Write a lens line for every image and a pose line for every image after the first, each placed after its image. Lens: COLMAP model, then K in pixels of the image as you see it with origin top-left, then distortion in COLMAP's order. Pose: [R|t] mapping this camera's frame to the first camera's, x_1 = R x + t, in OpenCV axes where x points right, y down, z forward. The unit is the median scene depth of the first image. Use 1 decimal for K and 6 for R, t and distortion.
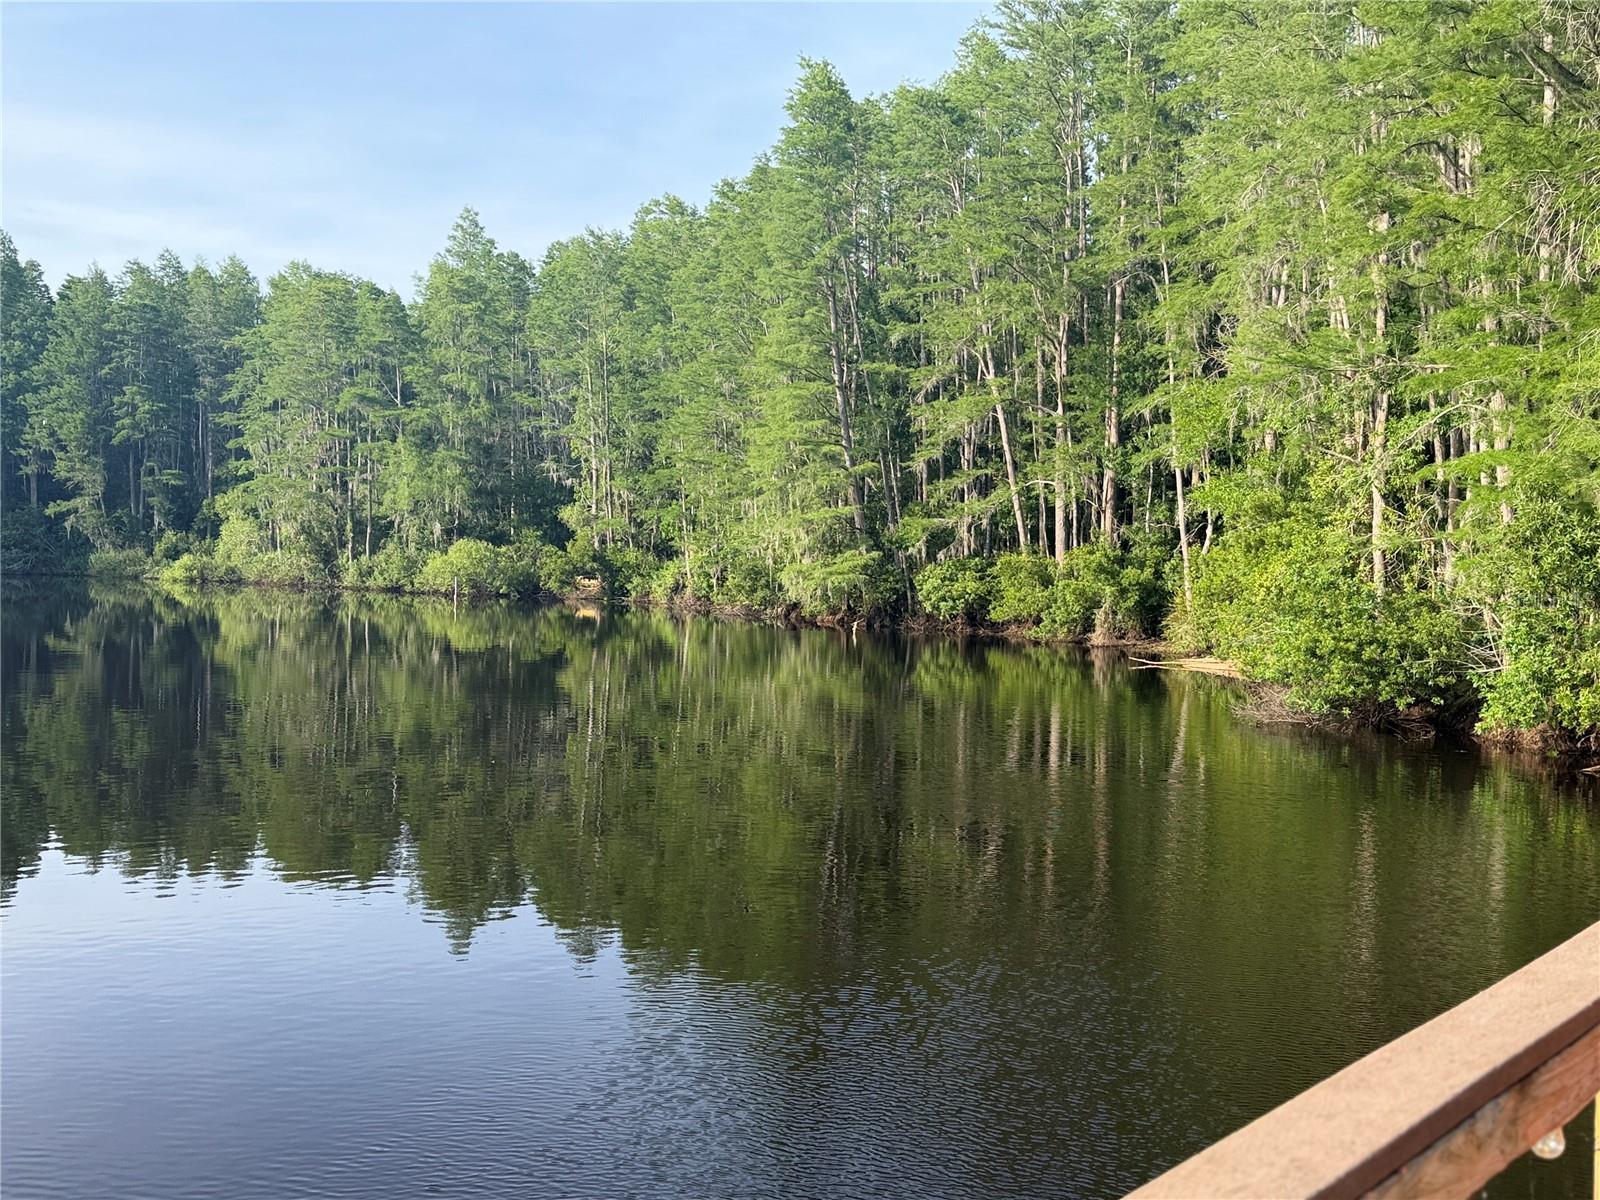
lens RADIAL K [[1490.5, 0, 789.9], [0, 1490.5, 601.1], [0, 0, 1]] dist [0.167607, -0.335179]
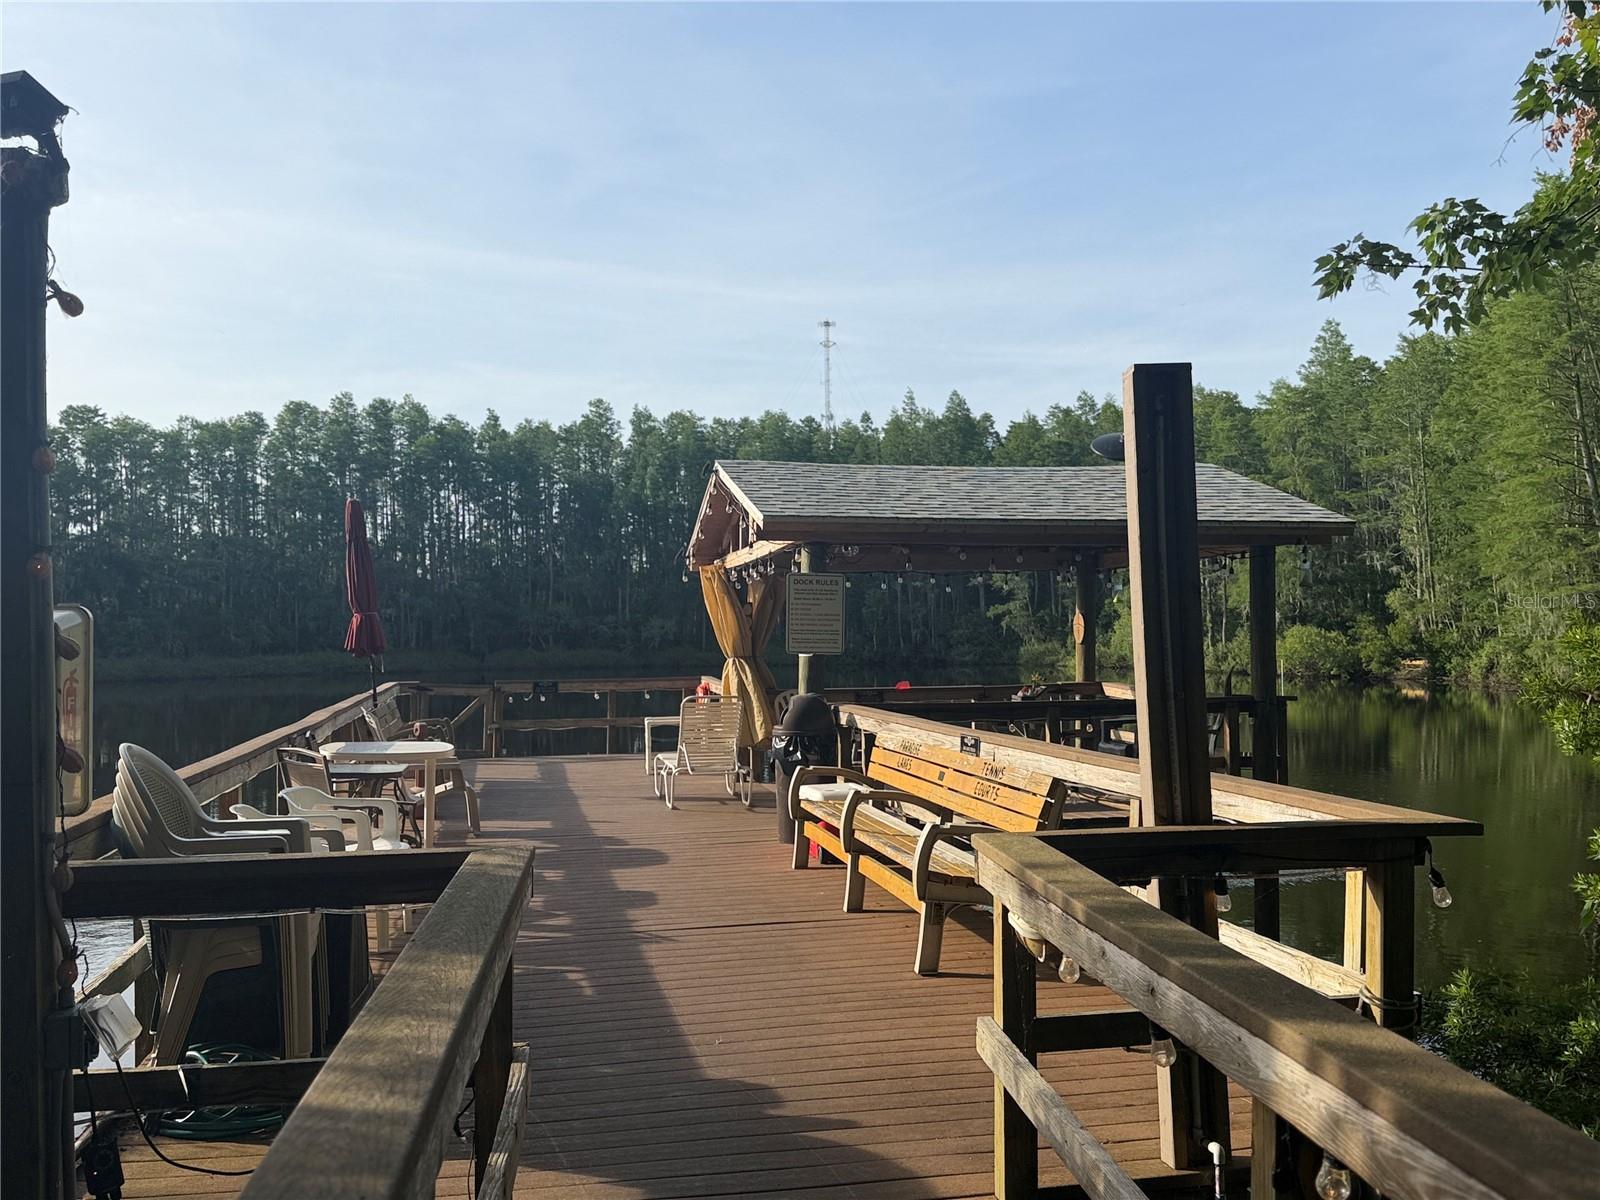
lens RADIAL K [[1490.5, 0, 789.9], [0, 1490.5, 601.1], [0, 0, 1]] dist [0.167607, -0.335179]
pose [[0.807229, -0.039320, -0.588928, 0.124649], [0.003765, 0.998101, -0.061479, 0.006874], [0.590227, 0.047410, 0.805844, -0.108198]]
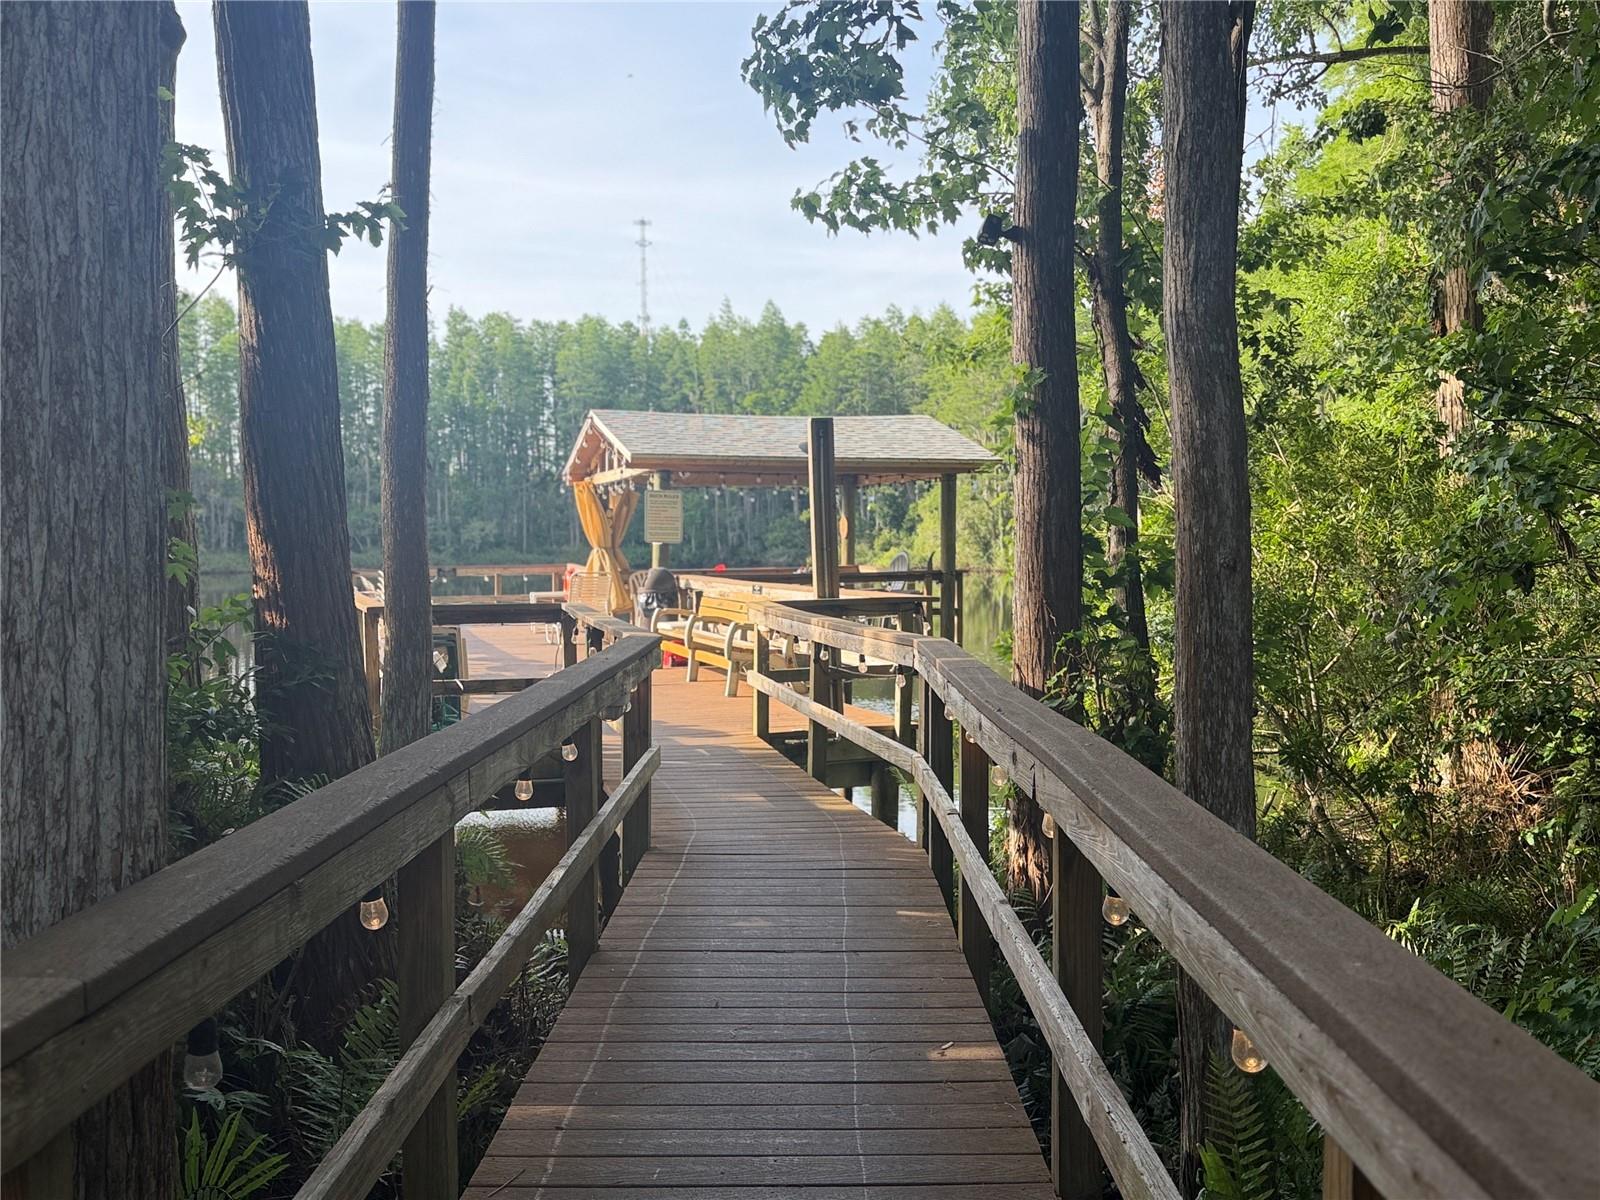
lens RADIAL K [[1490.5, 0, 789.9], [0, 1490.5, 601.1], [0, 0, 1]] dist [0.167607, -0.335179]
pose [[0.873093, -0.004371, -0.487534, 0.154715], [0.007096, 0.999968, 0.003743, 0.009934], [0.487502, -0.006727, 0.873096, -0.156606]]
